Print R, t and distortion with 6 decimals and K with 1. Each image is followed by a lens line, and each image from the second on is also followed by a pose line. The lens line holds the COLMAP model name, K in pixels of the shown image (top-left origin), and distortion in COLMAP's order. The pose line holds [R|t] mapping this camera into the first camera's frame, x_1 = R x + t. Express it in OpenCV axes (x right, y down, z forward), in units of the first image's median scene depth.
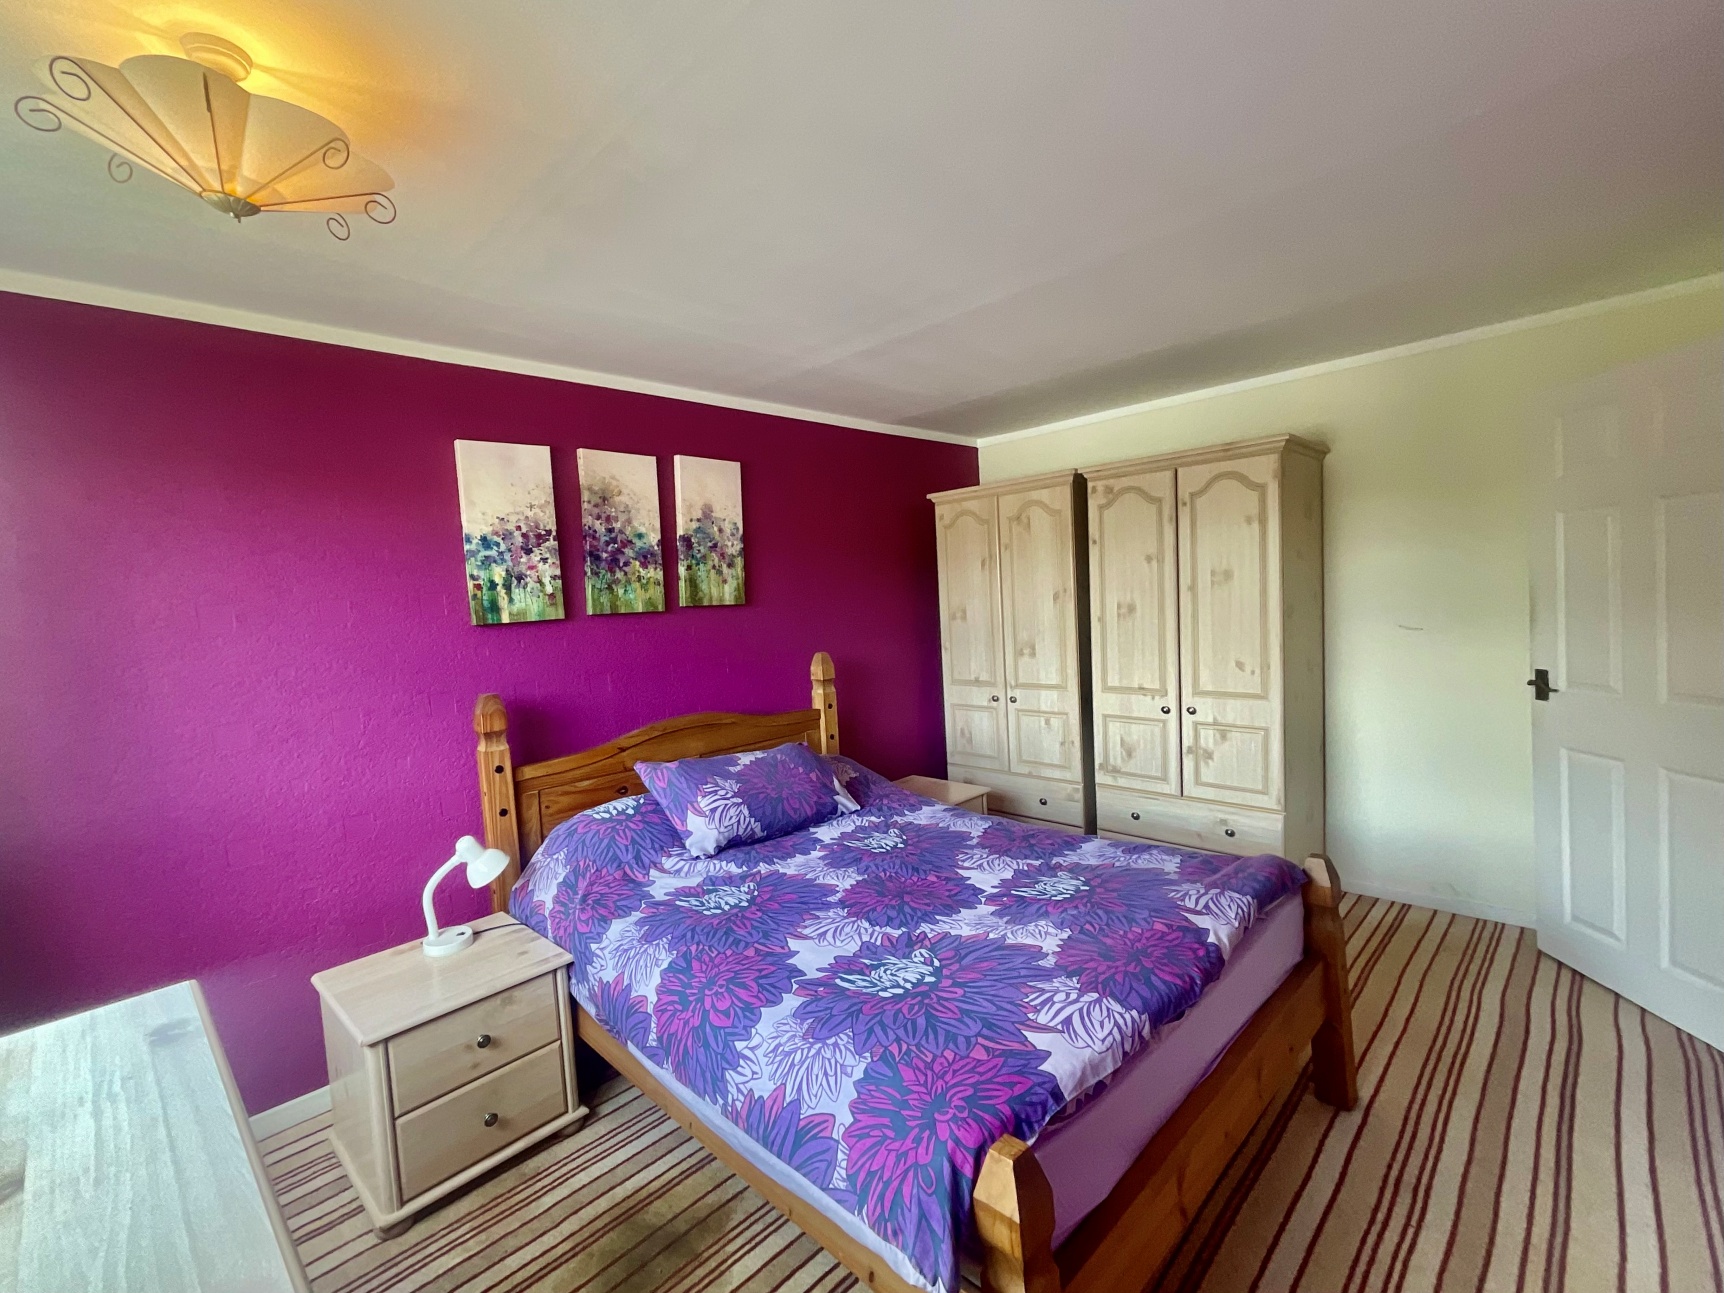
lens RADIAL K [[747.1, 0, 860.5], [0, 747.1, 647.6], [0, 0, 1]] dist [-0.002628, -0.000272]
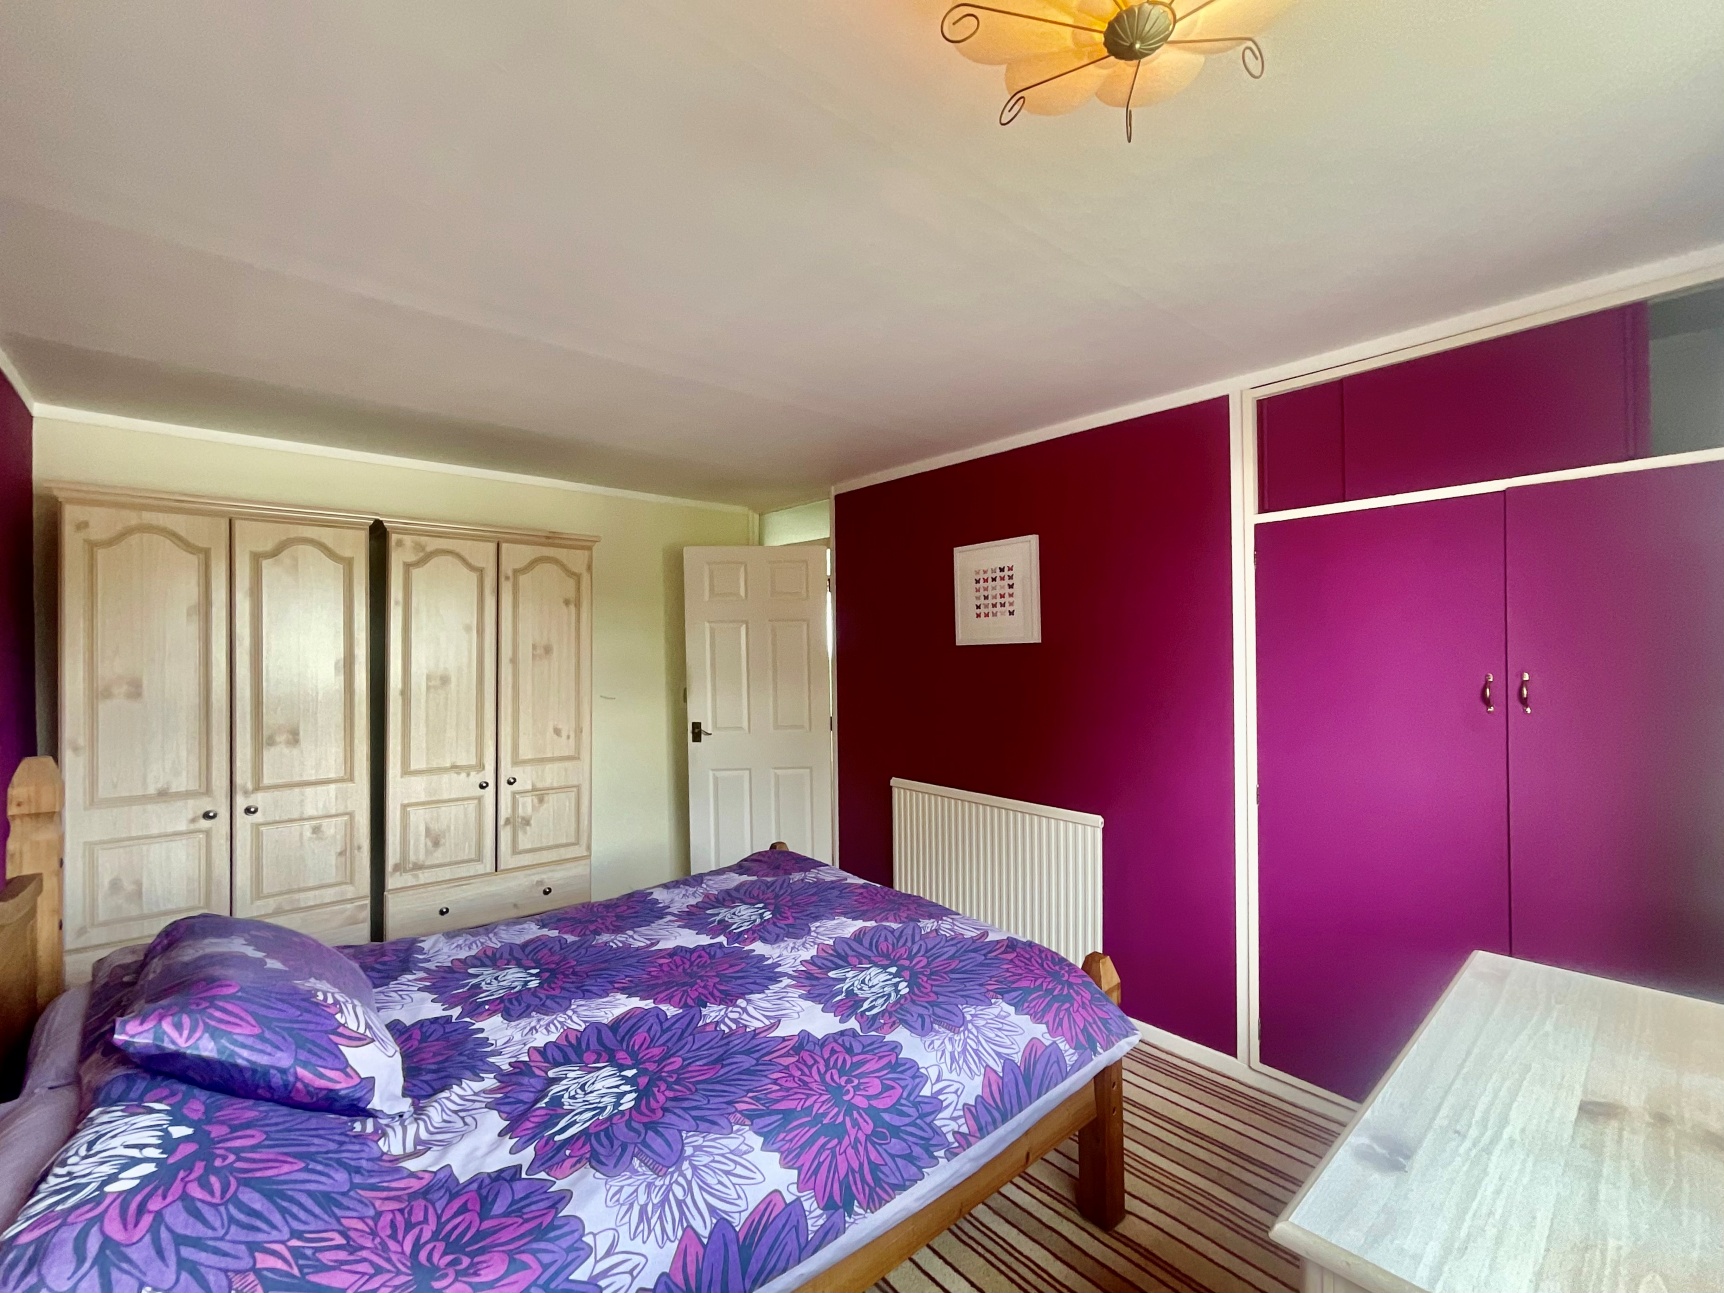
lens RADIAL K [[747.1, 0, 860.5], [0, 747.1, 647.6], [0, 0, 1]] dist [-0.002628, -0.000272]
pose [[0.086409, 0.061610, 0.994353, -0.600074], [0.067591, 0.995424, -0.067550, 0.005282], [-0.993964, 0.073047, 0.081849, 0.487177]]
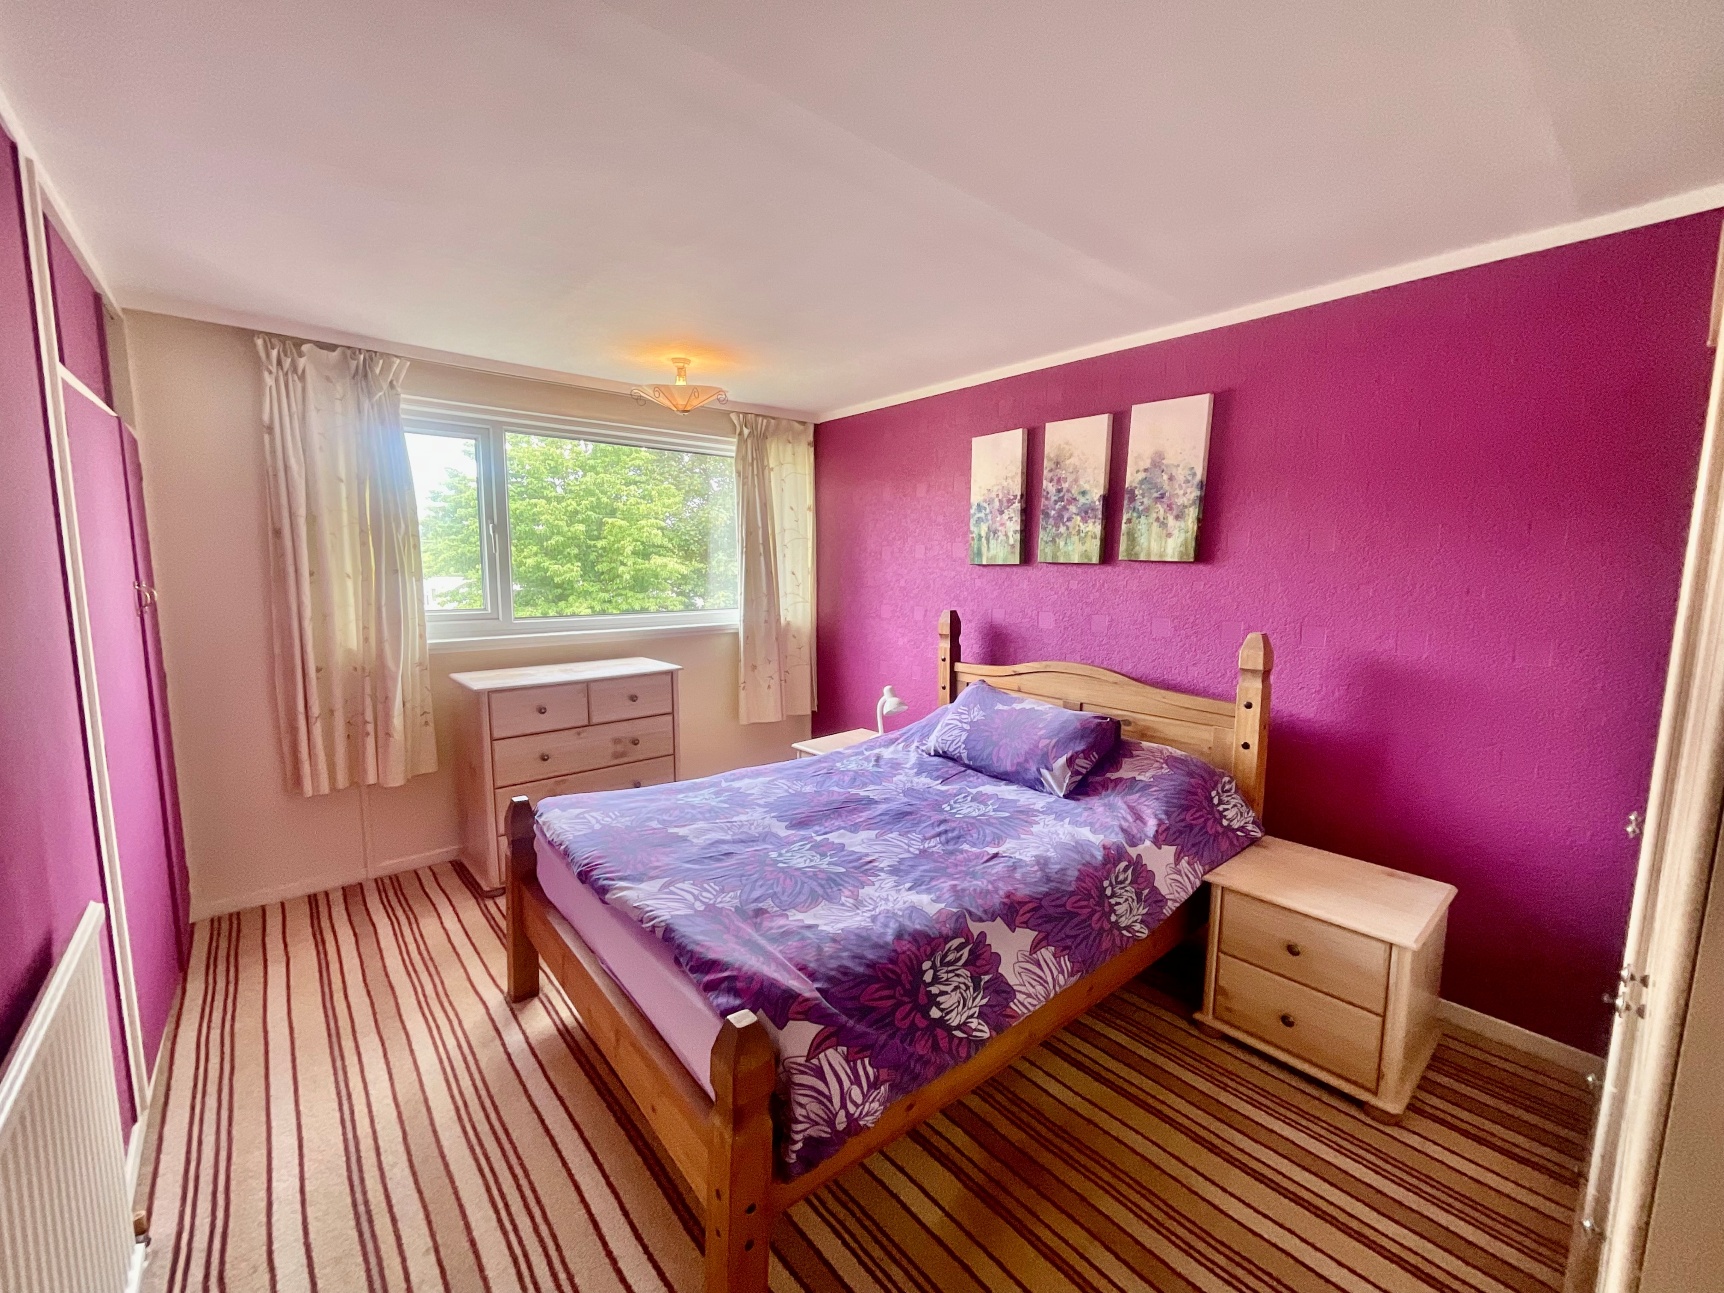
lens RADIAL K [[708.9, 0, 876.2], [0, 708.9, 648.0], [0, 0, 1]] dist [0.000438, 0.000095]
pose [[-0.073088, 0.176453, -0.981592, 0.793243], [-0.069324, 0.980945, 0.181498, -0.095468], [0.994913, 0.081313, -0.059463, 0.787420]]
